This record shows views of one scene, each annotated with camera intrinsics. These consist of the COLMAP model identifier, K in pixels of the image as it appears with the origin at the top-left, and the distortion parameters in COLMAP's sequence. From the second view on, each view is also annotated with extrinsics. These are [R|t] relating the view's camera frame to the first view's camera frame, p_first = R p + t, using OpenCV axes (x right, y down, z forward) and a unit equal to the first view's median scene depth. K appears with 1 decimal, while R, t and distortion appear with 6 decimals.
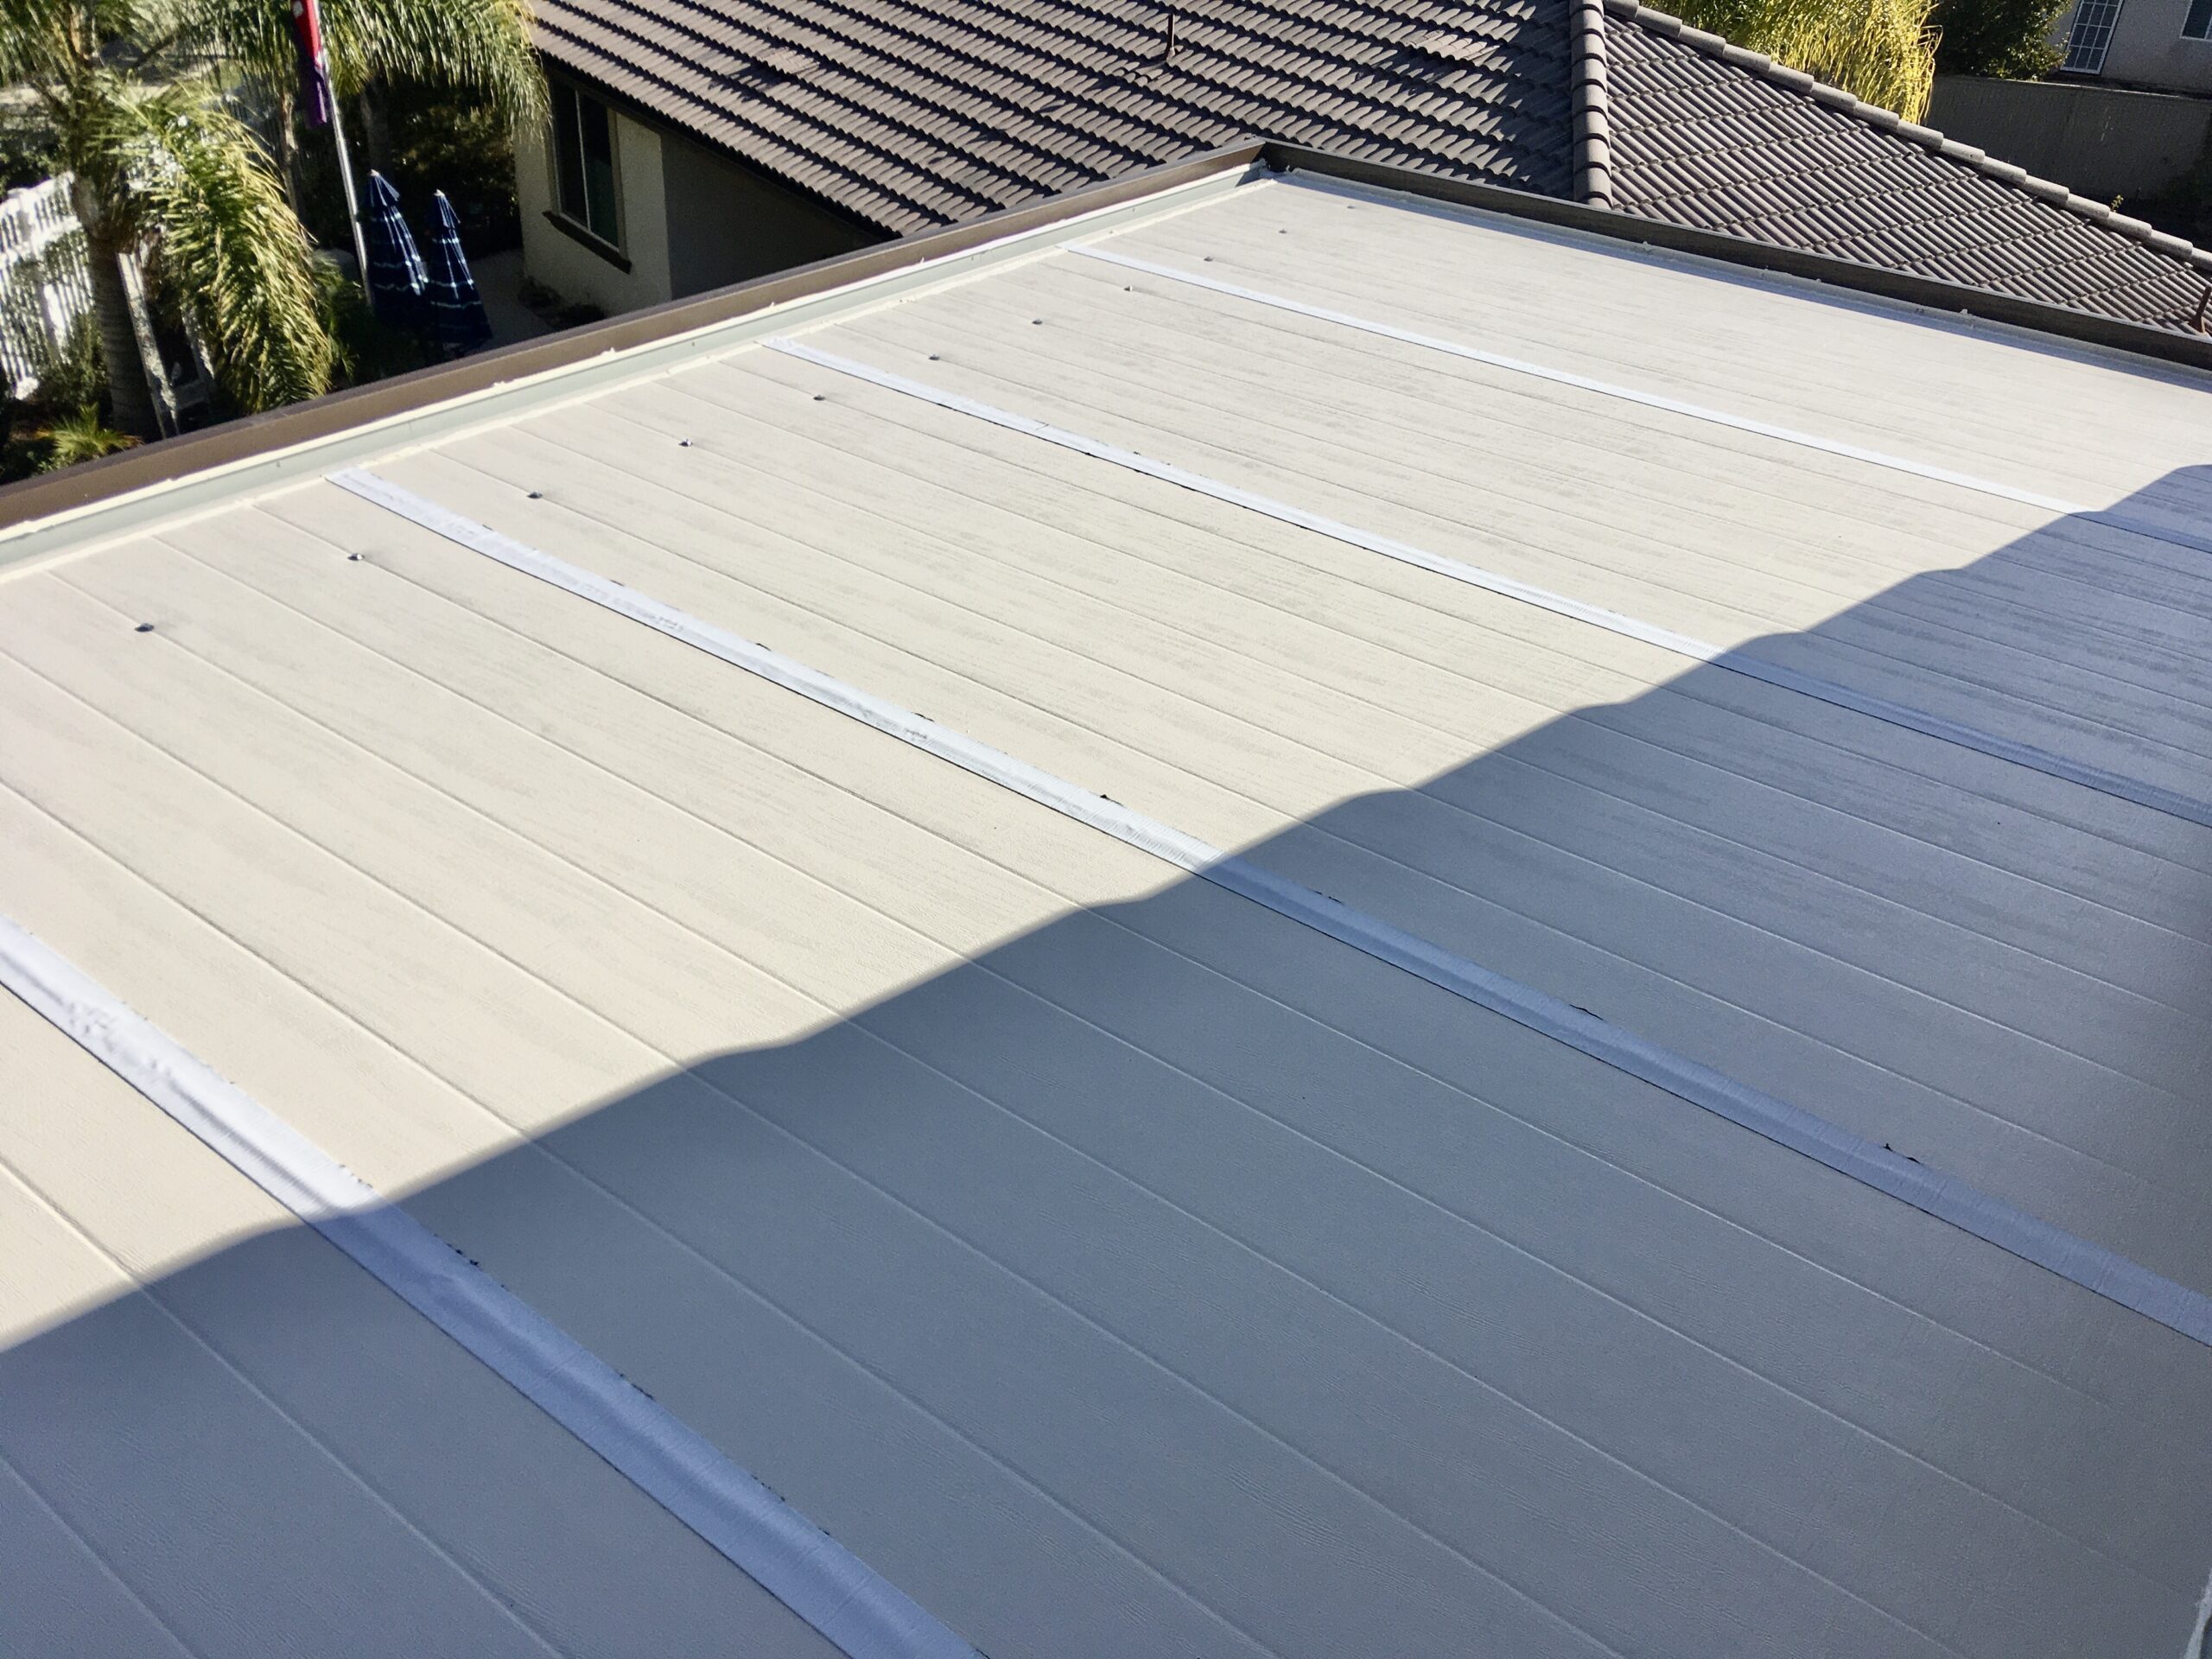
lens RADIAL K [[1853.2, 0, 1099.1], [0, 1853.2, 766.4], [0, 0, 1]] dist [0.111994, -0.153153]
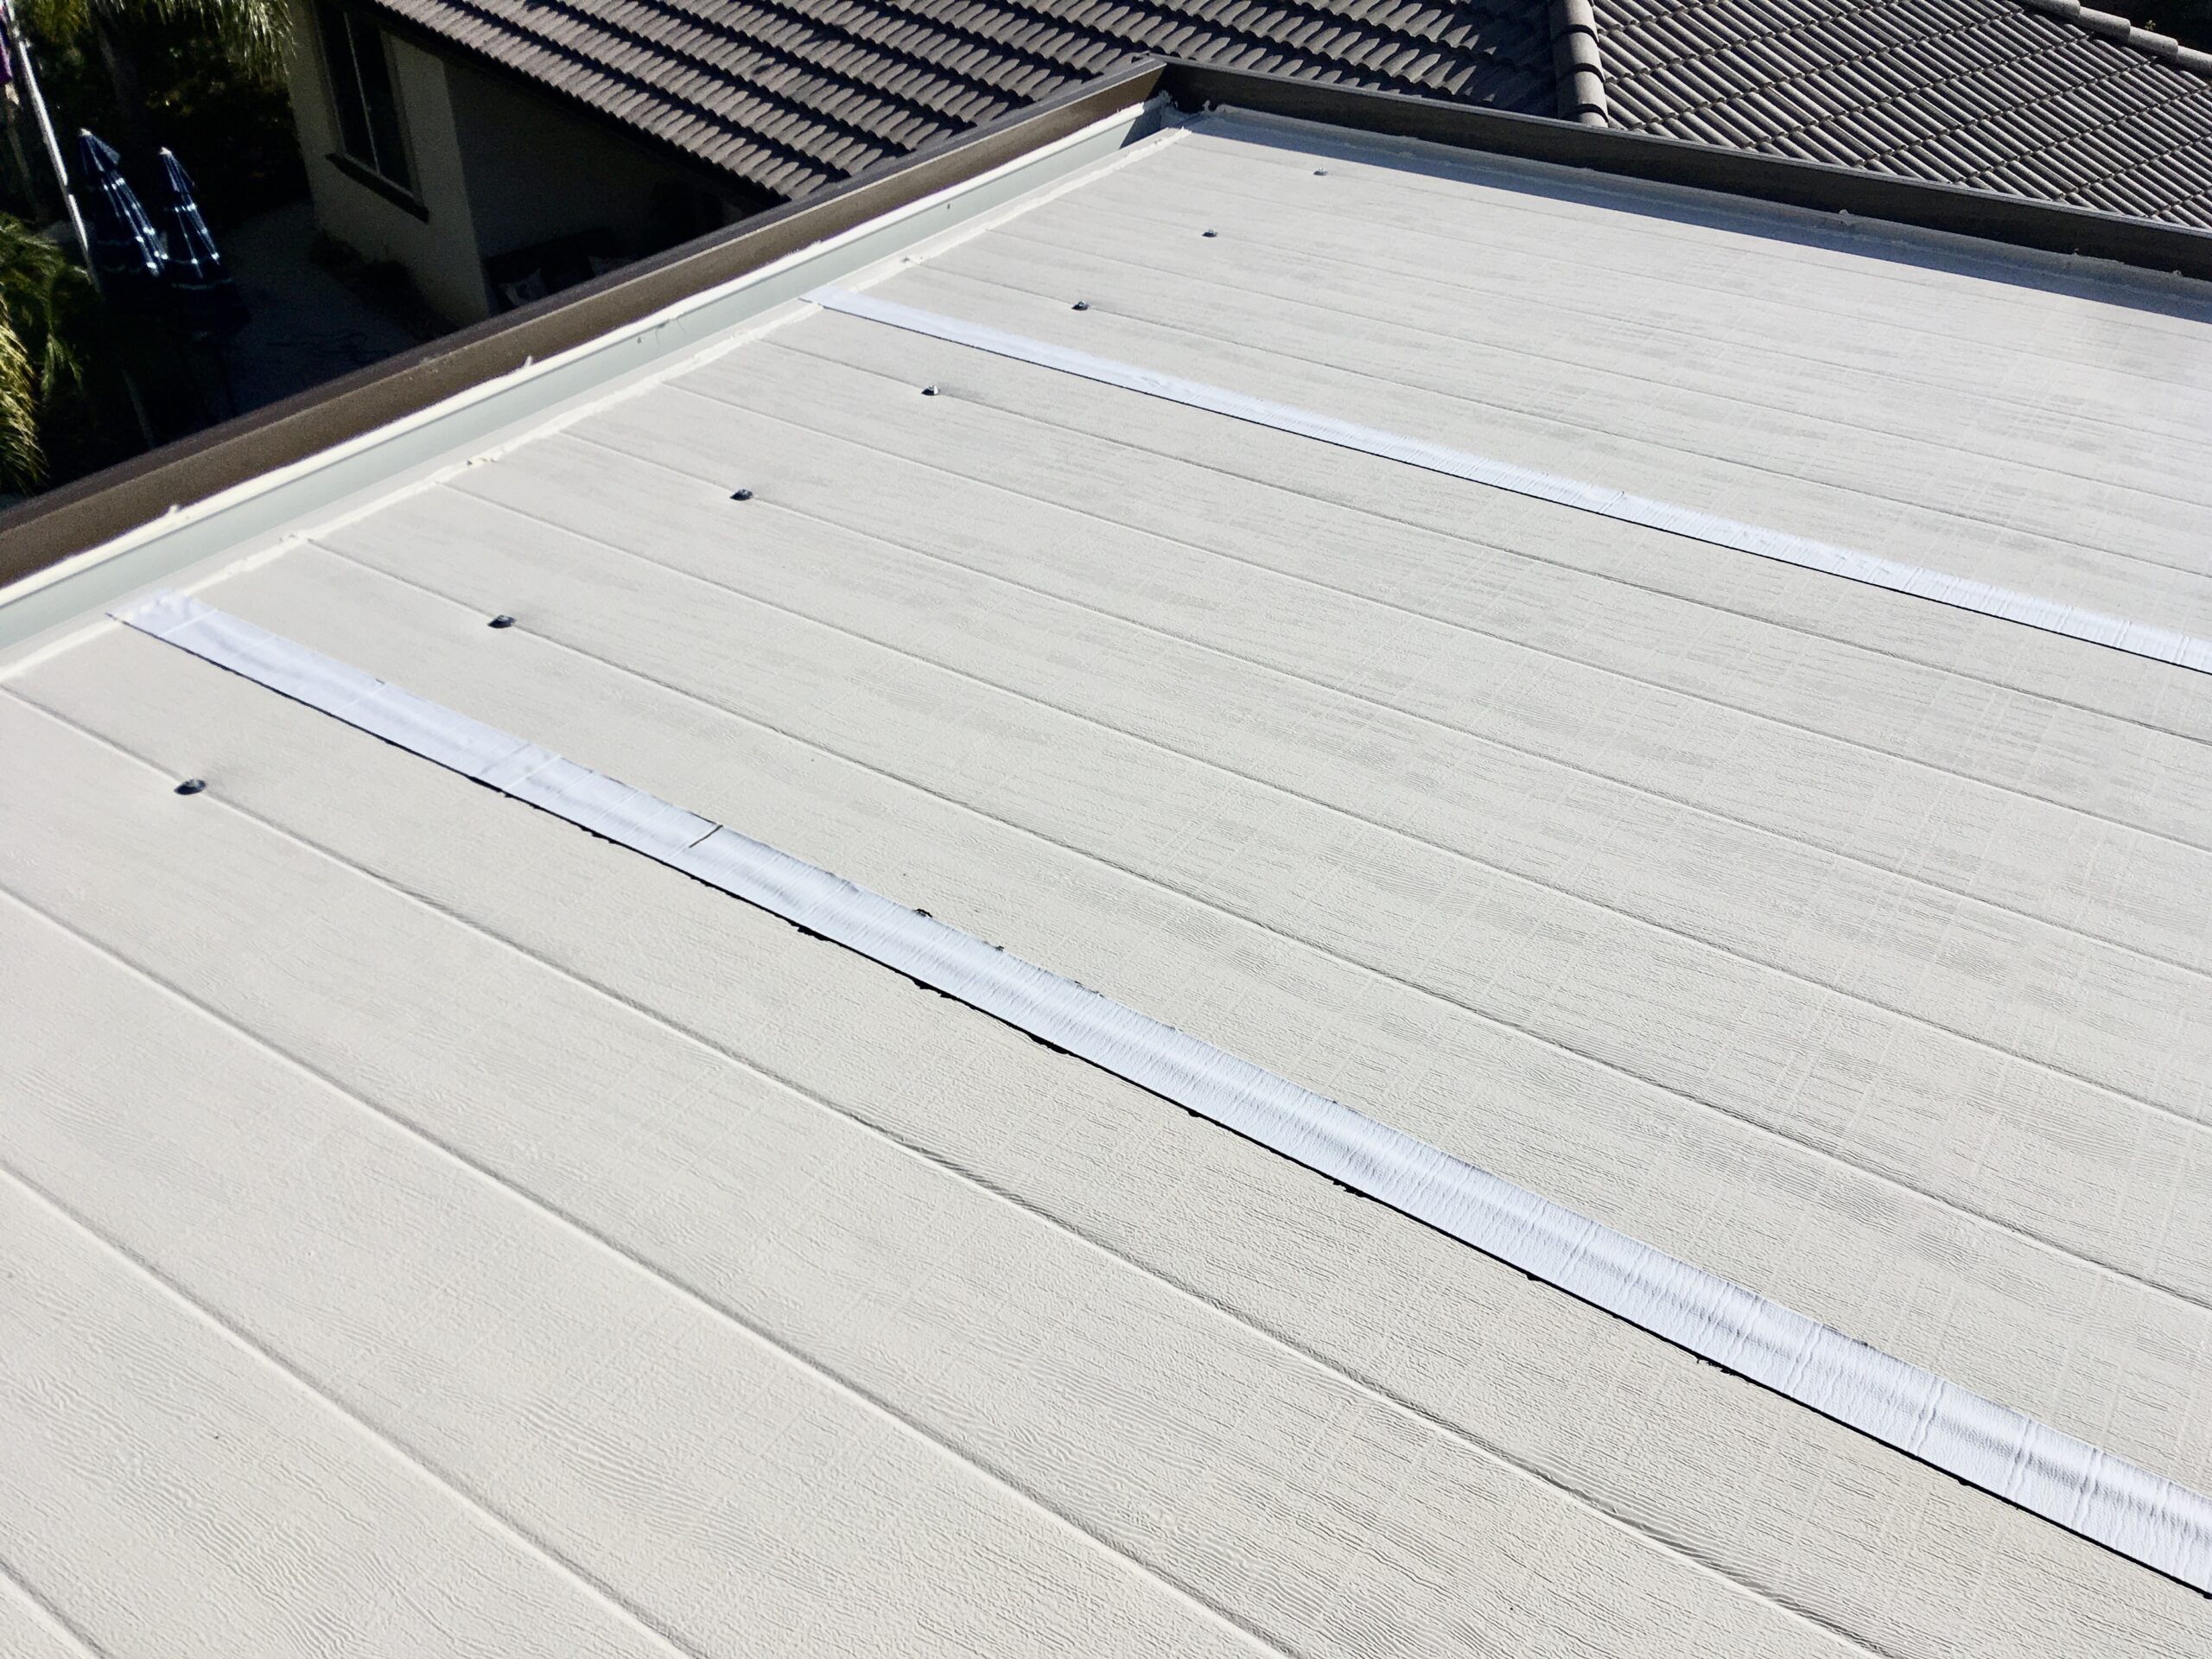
lens RADIAL K [[1806.7, 0, 1108.0], [0, 1806.7, 767.7], [0, 0, 1]] dist [0.087919, -0.119377]
pose [[0.996469, -0.078571, 0.029594, 0.016651], [0.076207, 0.994346, 0.073955, -0.072898], [-0.035237, -0.071439, 0.996822, 0.190464]]
